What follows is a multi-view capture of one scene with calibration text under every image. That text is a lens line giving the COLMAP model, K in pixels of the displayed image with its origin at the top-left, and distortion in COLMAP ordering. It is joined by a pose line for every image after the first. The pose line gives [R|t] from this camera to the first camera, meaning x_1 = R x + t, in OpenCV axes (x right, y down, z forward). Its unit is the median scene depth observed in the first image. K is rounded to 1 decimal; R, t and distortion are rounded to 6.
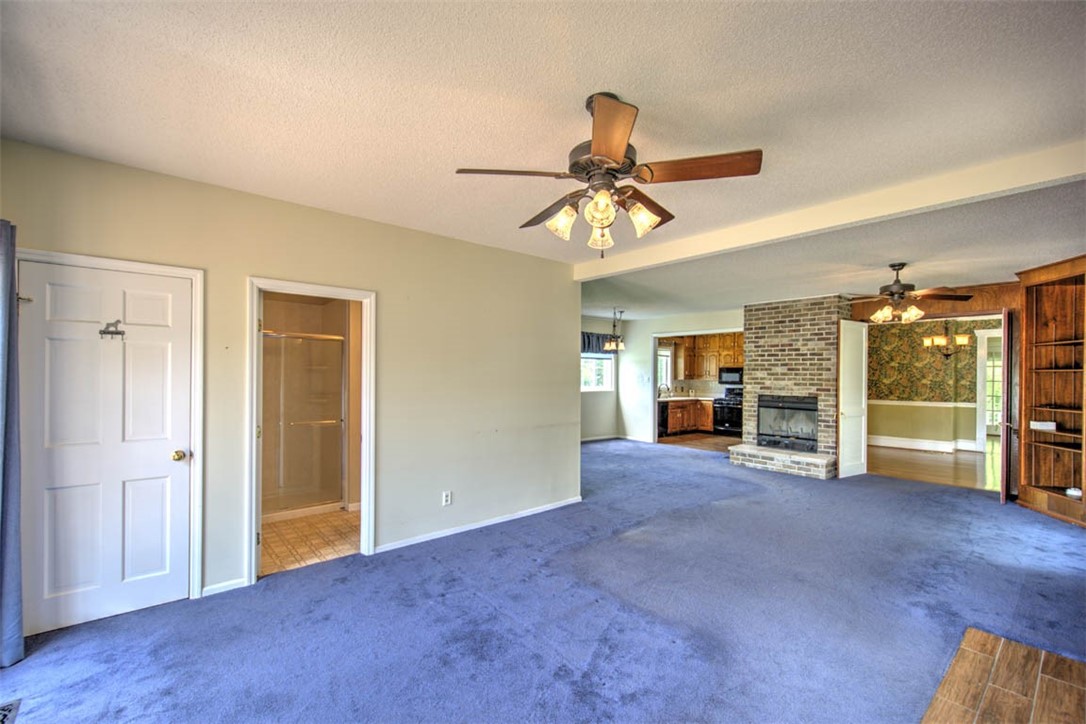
lens RADIAL K [[472.8, 0, 544.6], [0, 472.8, 375.1], [0, 0, 1]] dist [0.028572, -0.013980]
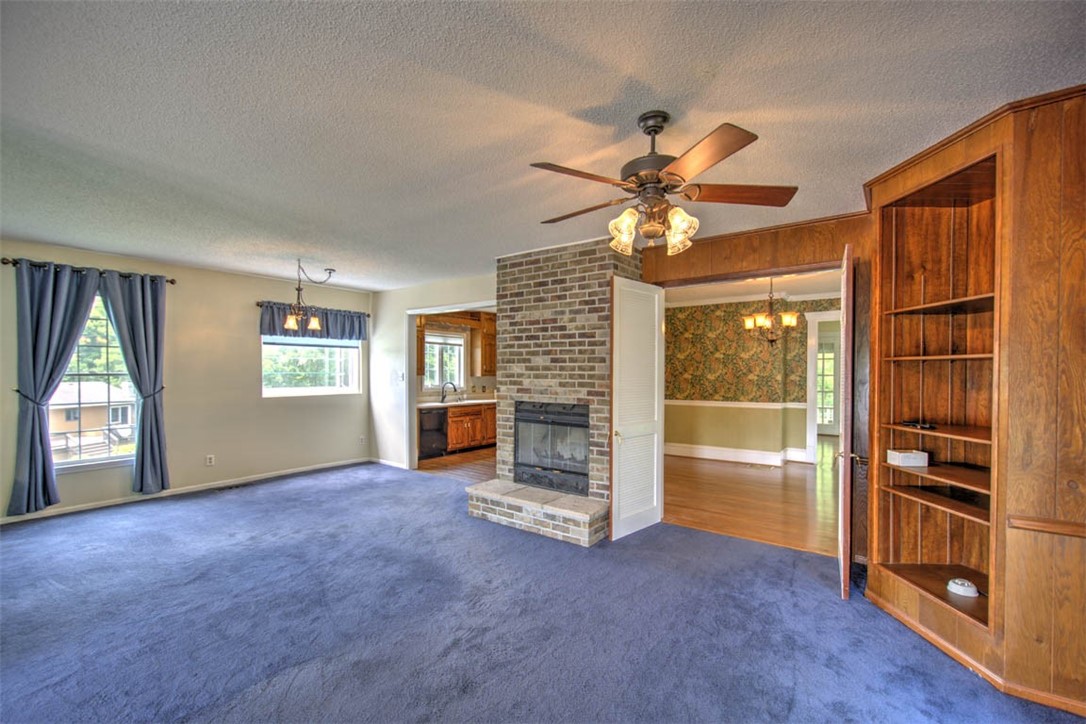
lens RADIAL K [[465.4, 0, 547.0], [0, 465.4, 376.2], [0, 0, 1]] dist [0.002512, -0.003386]
pose [[0.975367, -0.008308, 0.220431, 0.375051], [0.005796, 0.999911, 0.012042, 0.001414], [-0.220511, -0.010467, 0.975328, 0.412518]]
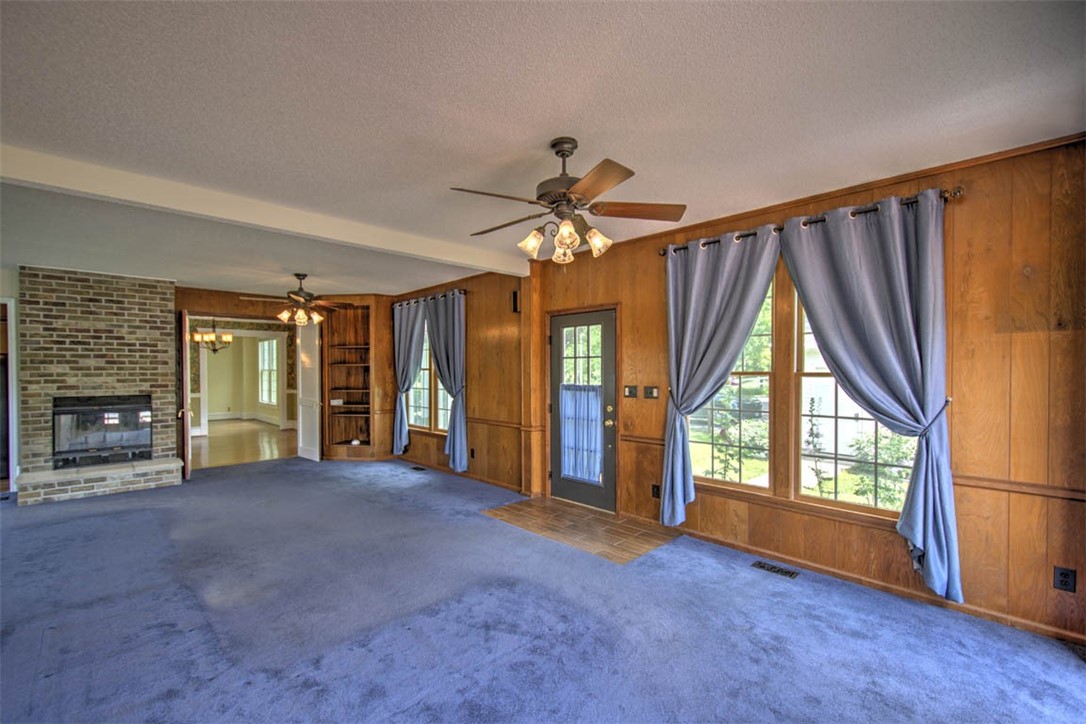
lens RADIAL K [[465.4, 0, 547.0], [0, 465.4, 376.2], [0, 0, 1]] dist [0.002512, -0.003386]
pose [[-0.079550, -0.023230, 0.996560, -0.315042], [0.003924, 0.999713, 0.023617, -0.004266], [-0.996823, 0.005789, -0.079436, 0.338719]]
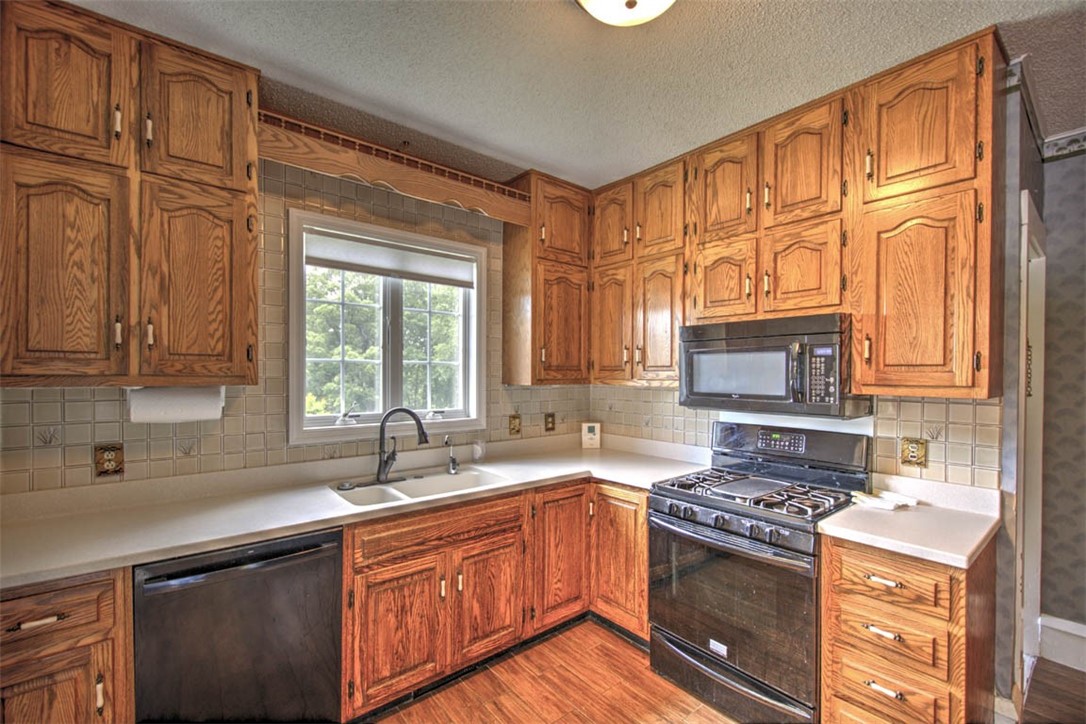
lens RADIAL K [[465.4, 0, 547.0], [0, 465.4, 376.2], [0, 0, 1]] dist [0.002512, -0.003386]
pose [[0.999547, -0.005378, -0.029621, 0.495984], [0.005556, 0.999967, 0.005919, 0.006280], [0.029588, -0.006080, 0.999544, 1.253034]]
